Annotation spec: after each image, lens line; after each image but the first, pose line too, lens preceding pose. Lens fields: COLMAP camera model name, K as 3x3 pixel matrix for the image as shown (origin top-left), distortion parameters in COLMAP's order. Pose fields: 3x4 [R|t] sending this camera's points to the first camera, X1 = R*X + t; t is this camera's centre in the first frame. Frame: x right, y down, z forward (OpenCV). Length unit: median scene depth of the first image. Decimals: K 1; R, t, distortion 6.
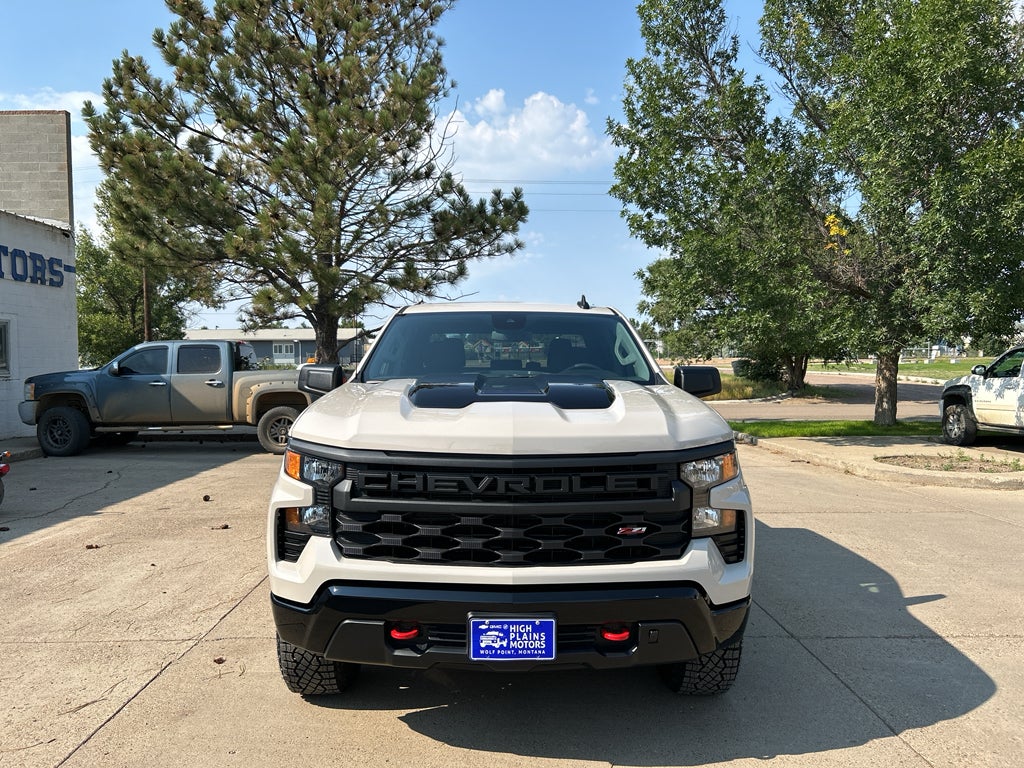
lens RADIAL K [[770.5, 0, 505.9], [0, 770.5, 384.0], [0, 0, 1]] dist [0.034360, -0.040538]
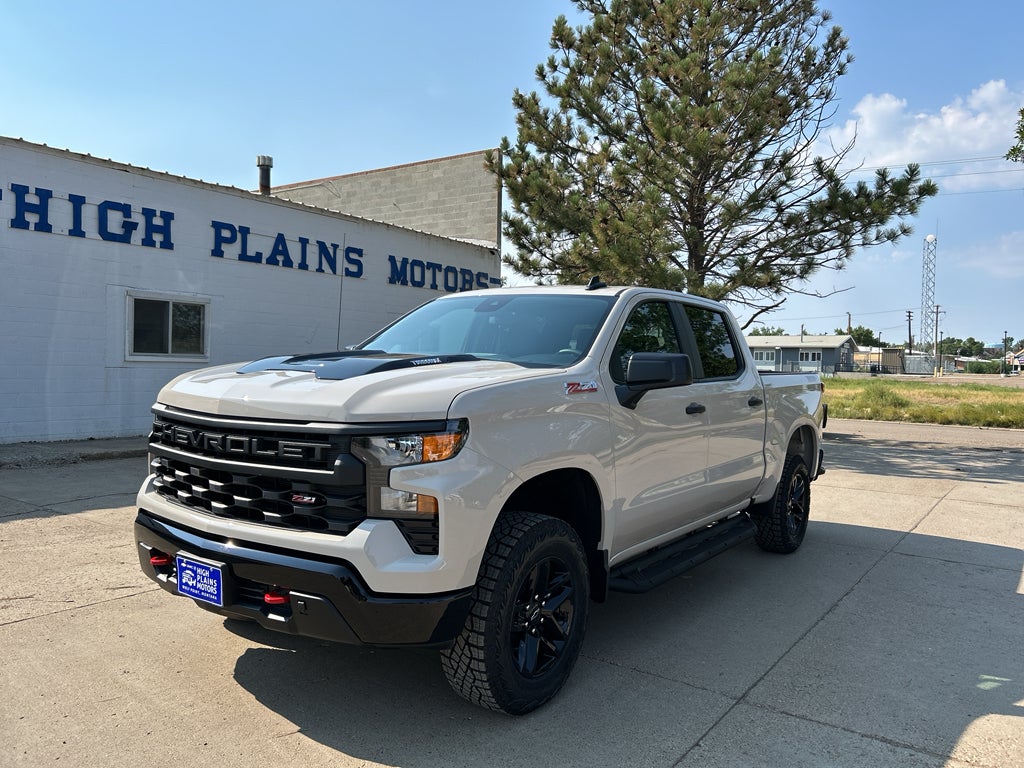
lens RADIAL K [[770.5, 0, 524.2], [0, 770.5, 377.4], [0, 0, 1]] dist [0.034360, -0.040538]
pose [[0.824470, 0.031630, -0.565020, 0.899900], [-0.042540, 0.999076, -0.006145, 0.028297], [0.564304, 0.029102, 0.825054, 0.341183]]
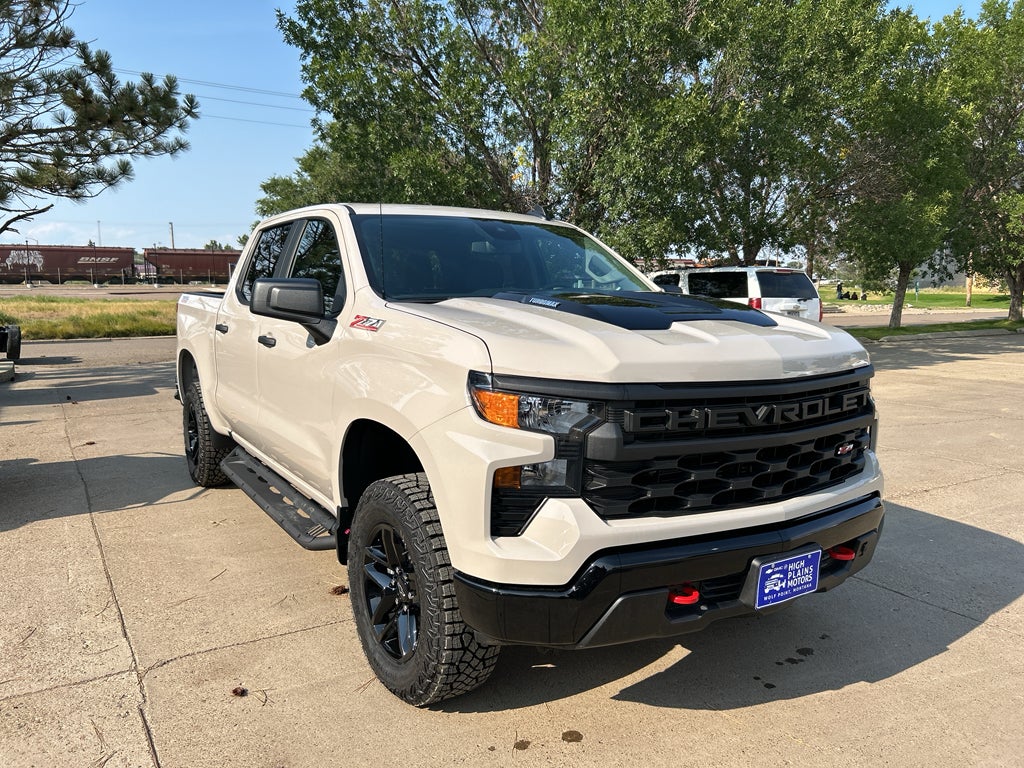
lens RADIAL K [[770.5, 0, 516.2], [0, 770.5, 385.2], [0, 0, 1]] dist [0.034360, -0.040538]
pose [[0.857195, -0.058797, 0.511624, -0.672092], [0.009414, 0.995084, 0.098585, 0.006955], [-0.514906, -0.079690, 0.853535, 0.369182]]
